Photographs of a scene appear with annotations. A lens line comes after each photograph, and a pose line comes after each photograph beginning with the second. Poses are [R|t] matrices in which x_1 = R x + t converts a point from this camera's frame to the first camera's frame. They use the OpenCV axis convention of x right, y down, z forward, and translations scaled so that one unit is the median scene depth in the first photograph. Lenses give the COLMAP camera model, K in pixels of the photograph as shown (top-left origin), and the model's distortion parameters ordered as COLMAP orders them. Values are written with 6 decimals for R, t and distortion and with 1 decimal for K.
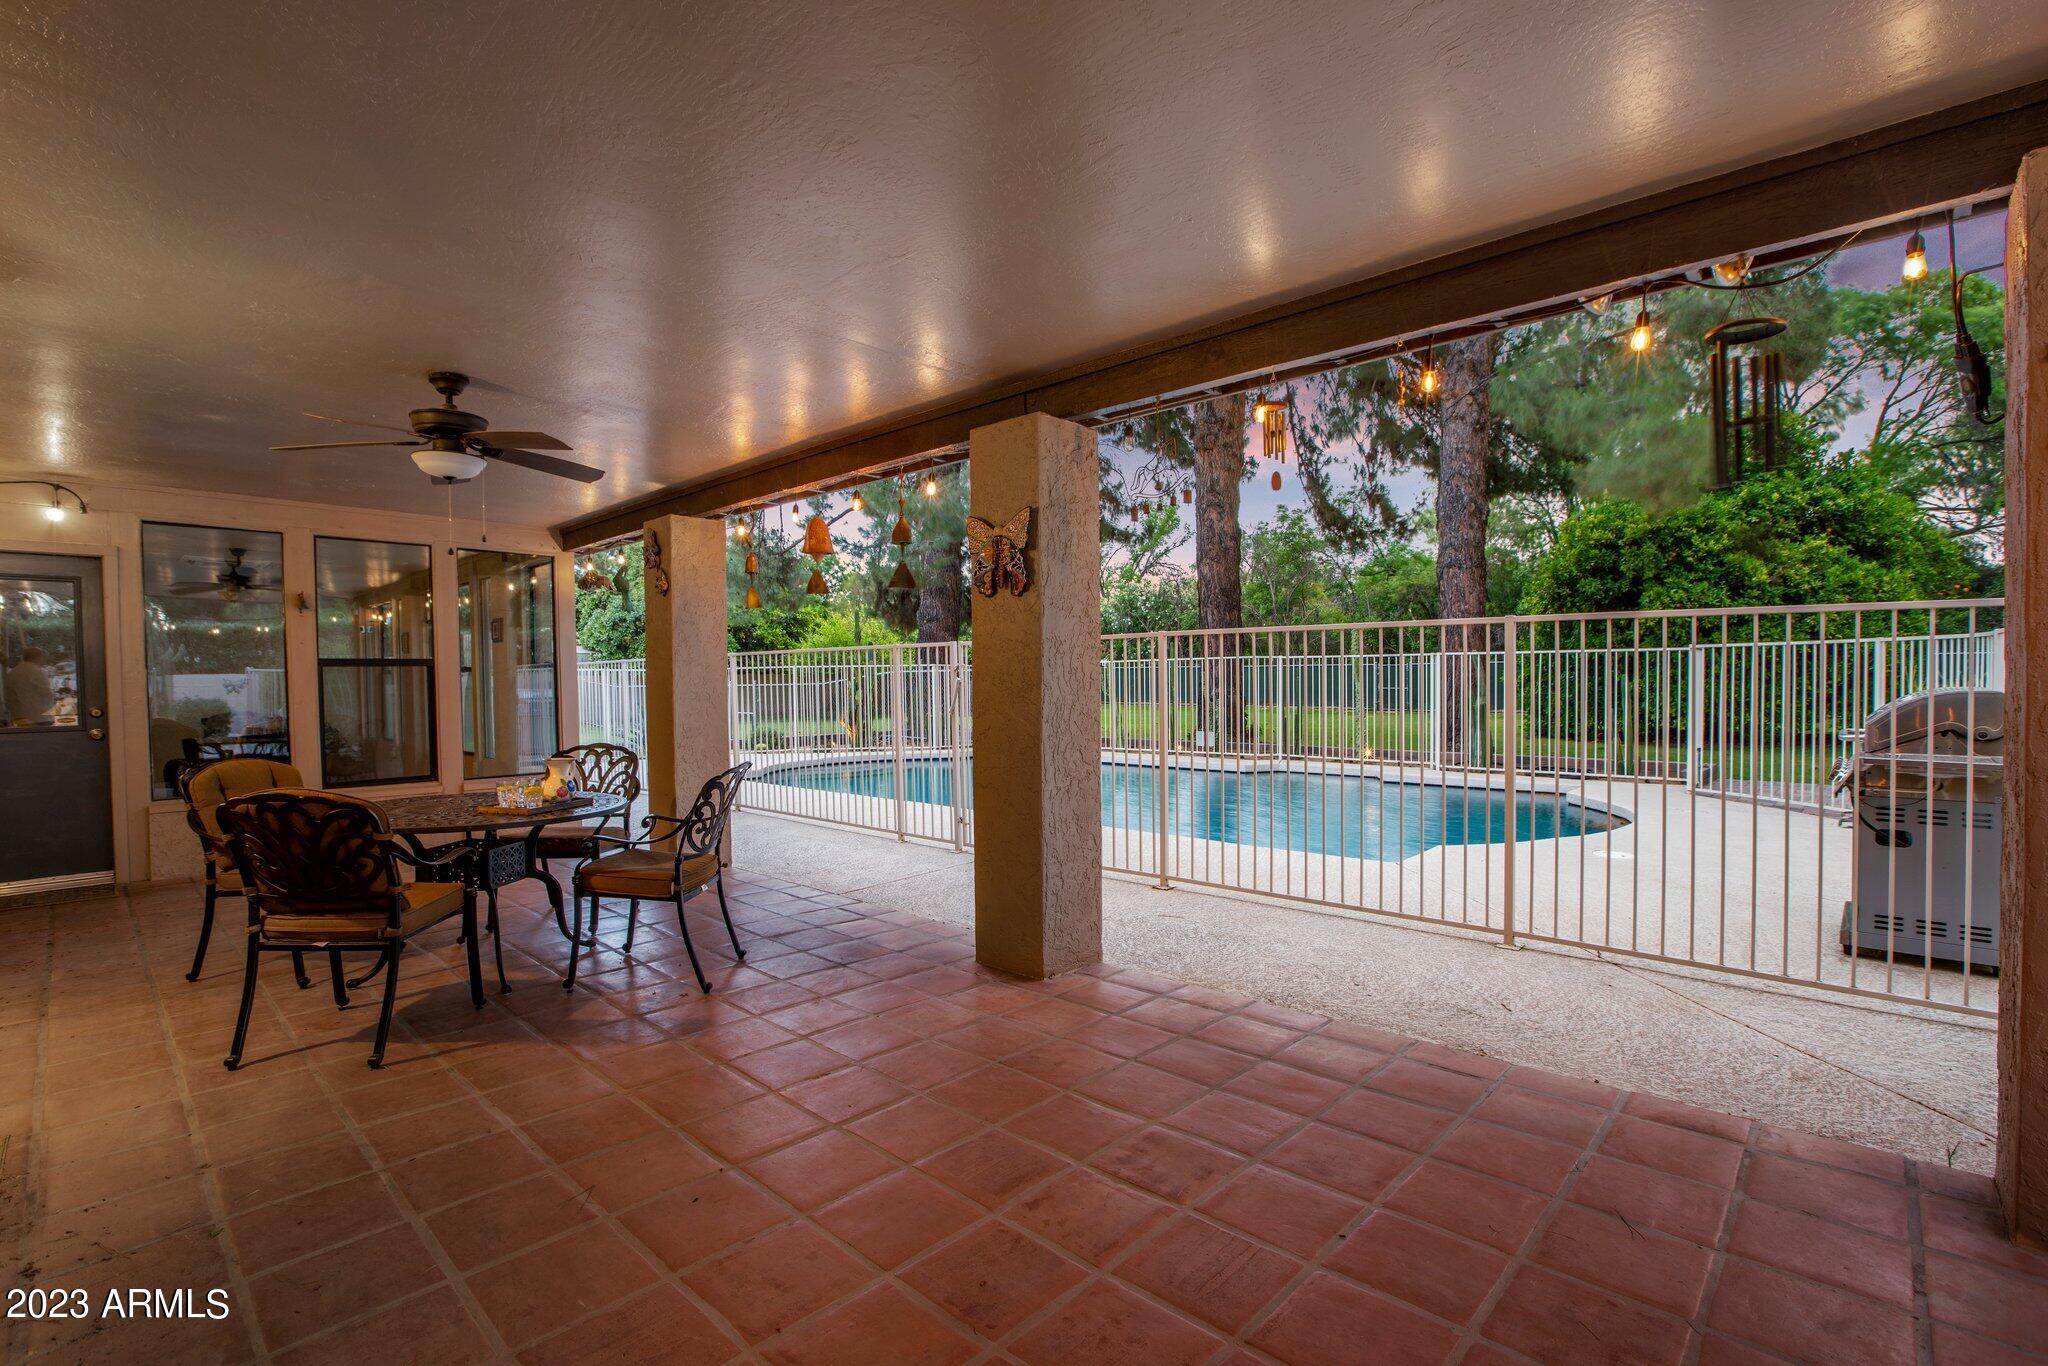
lens RADIAL K [[937.2, 0, 1018.1], [0, 937.2, 697.4], [0, 0, 1]] dist [-0.054062, 0.018581]
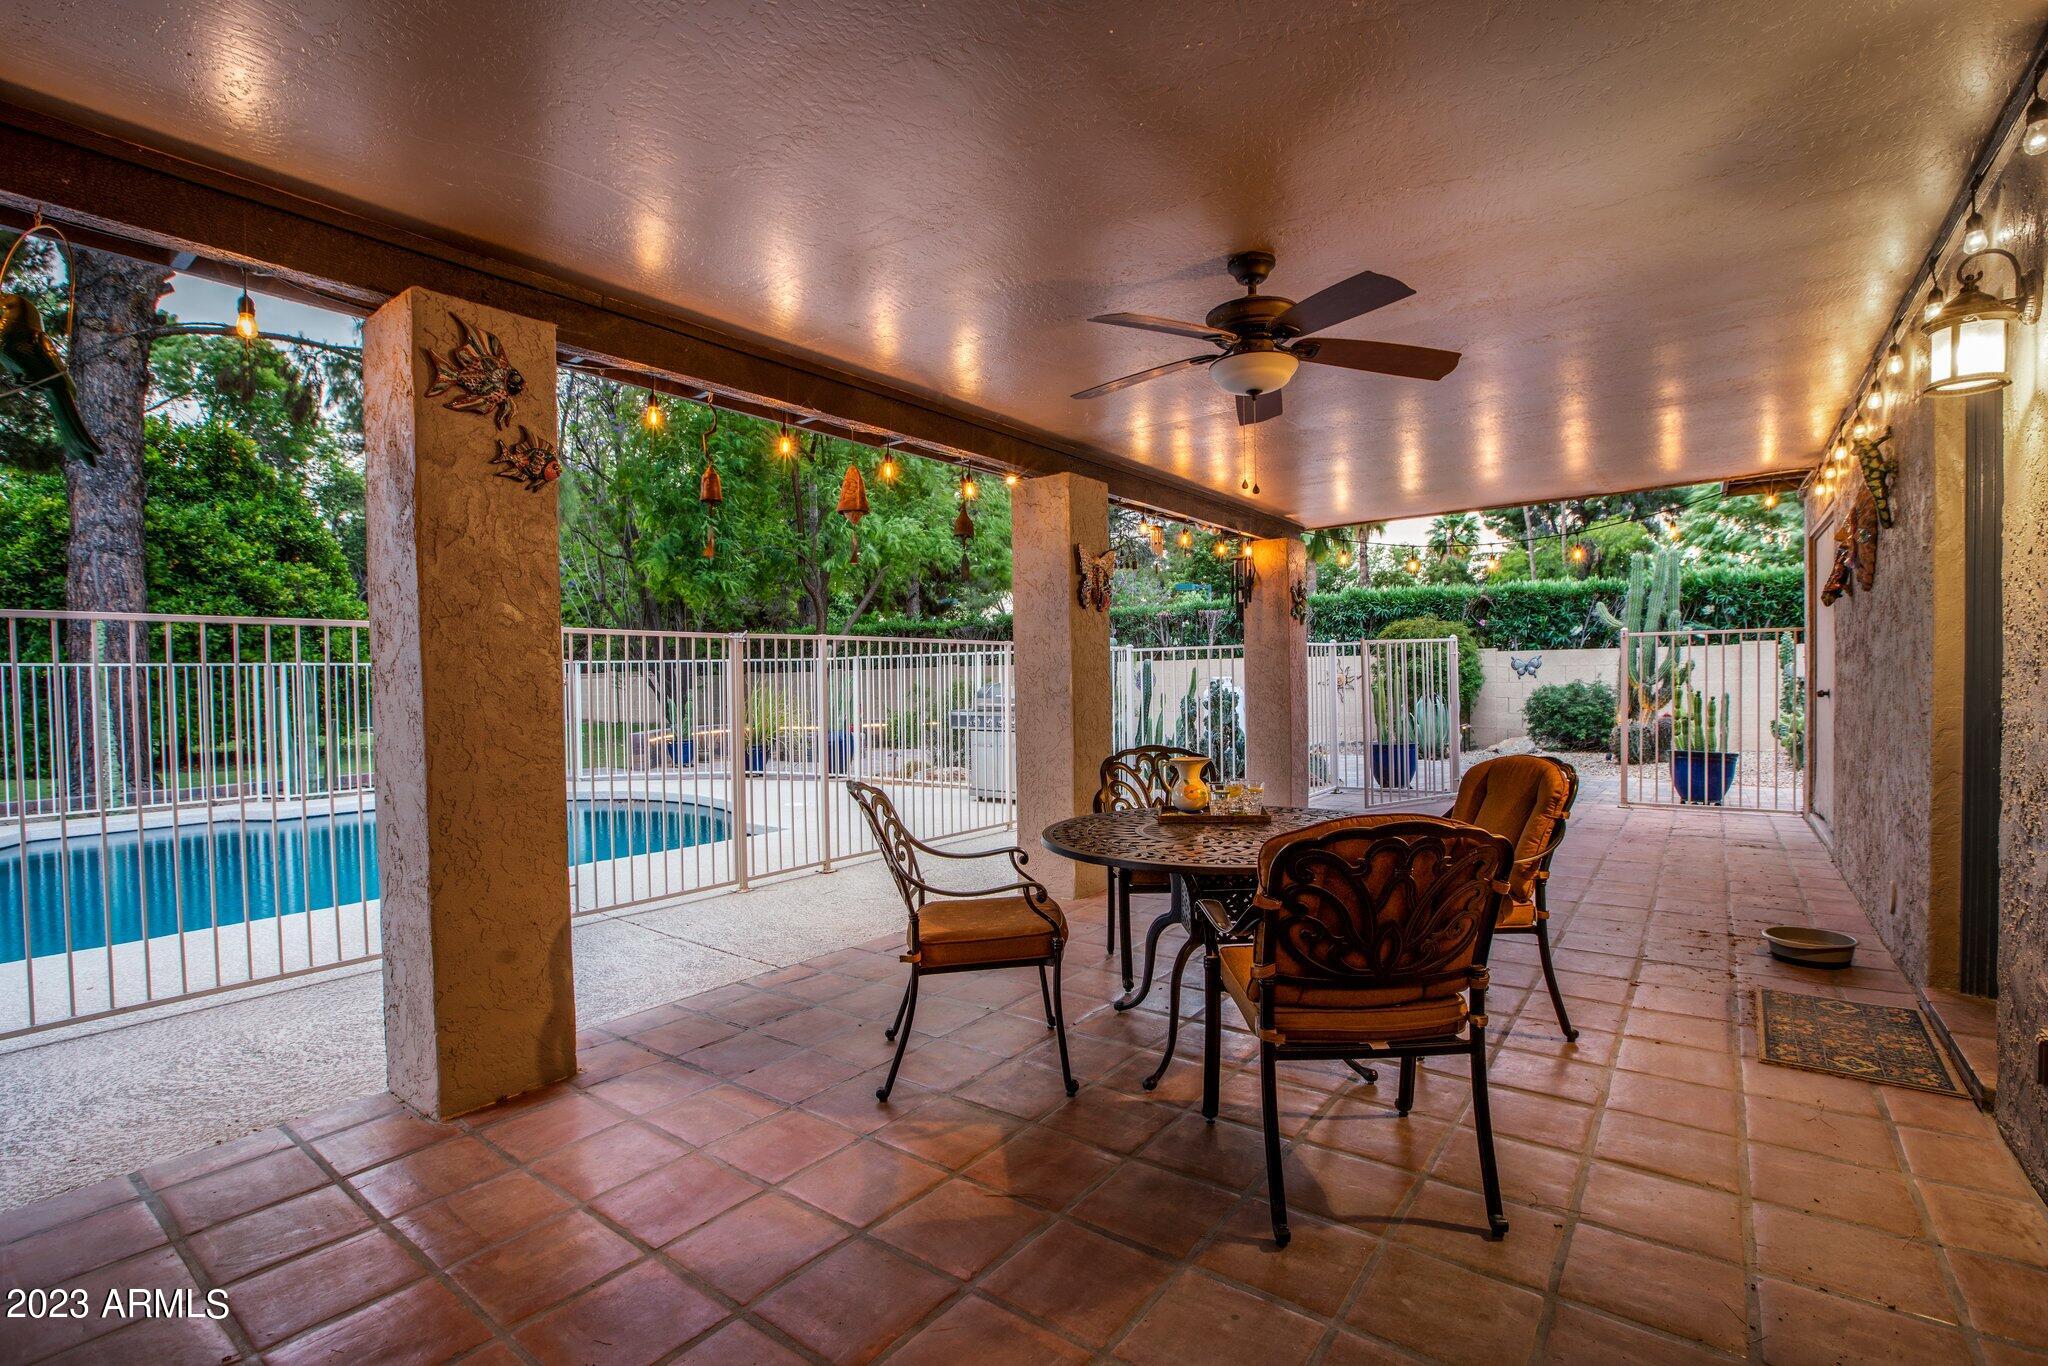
lens RADIAL K [[937.2, 0, 1018.1], [0, 937.2, 697.4], [0, 0, 1]] dist [-0.054062, 0.018581]
pose [[-0.111681, -0.013170, 0.993657, -0.364054], [0.040032, 0.999041, 0.017741, -0.003321], [-0.992937, 0.041760, -0.111047, 0.344621]]
